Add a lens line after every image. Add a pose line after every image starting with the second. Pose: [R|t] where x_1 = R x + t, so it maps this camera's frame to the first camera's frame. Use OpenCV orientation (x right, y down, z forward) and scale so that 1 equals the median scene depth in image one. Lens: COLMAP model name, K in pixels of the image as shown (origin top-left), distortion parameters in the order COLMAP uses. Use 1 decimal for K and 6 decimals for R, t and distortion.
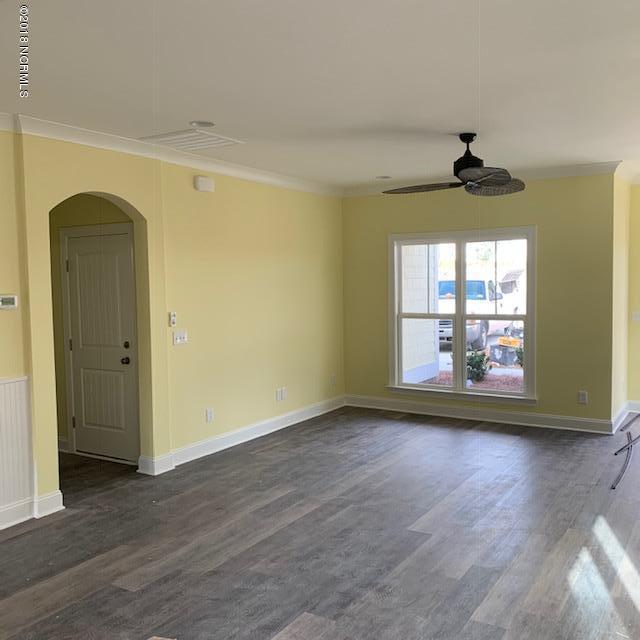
lens RADIAL K [[655.1, 0, 317.8], [0, 655.1, 318.0], [0, 0, 1]] dist [0.079041, -0.178716]
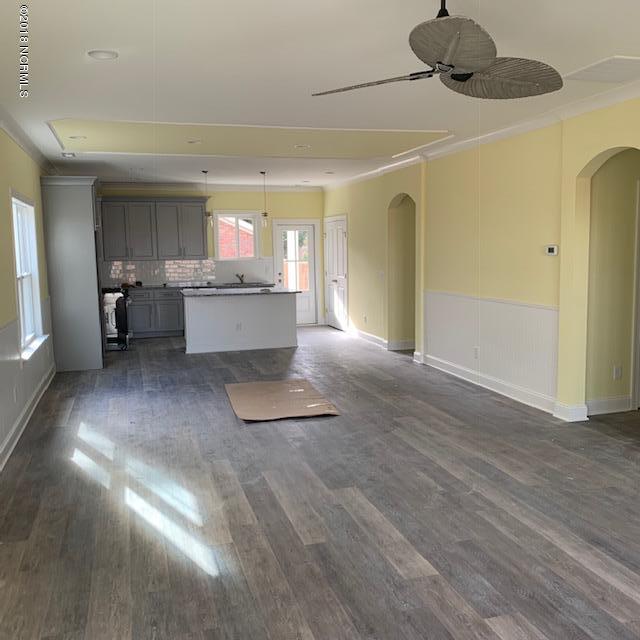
lens RADIAL K [[655.1, 0, 317.8], [0, 655.1, 318.0], [0, 0, 1]] dist [0.079041, -0.178716]
pose [[-0.675728, 0.107012, -0.729342, 0.849396], [-0.017133, 0.986859, 0.160670, -0.095861], [0.736951, 0.121065, -0.665016, 1.532332]]
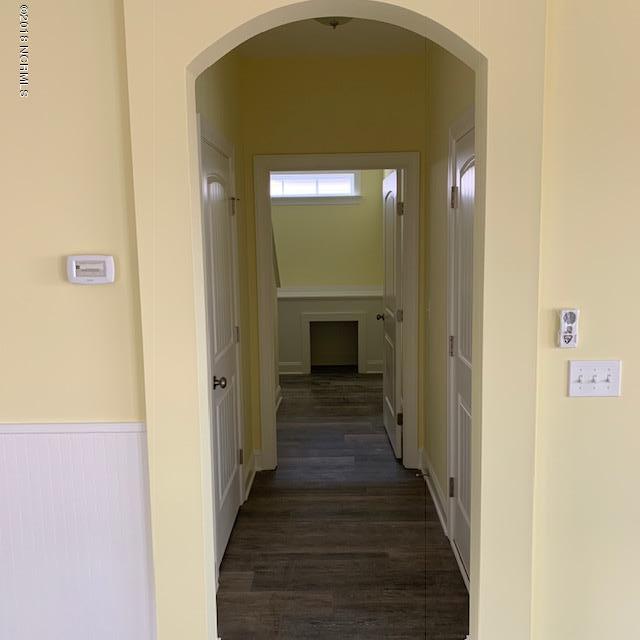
lens RADIAL K [[655.1, 0, 317.8], [0, 655.1, 318.0], [0, 0, 1]] dist [0.079041, -0.178716]
pose [[0.495476, 0.116569, -0.860764, 0.032912], [-0.039375, 0.992950, 0.111805, -0.048924], [0.867729, -0.021504, 0.496573, 0.881534]]
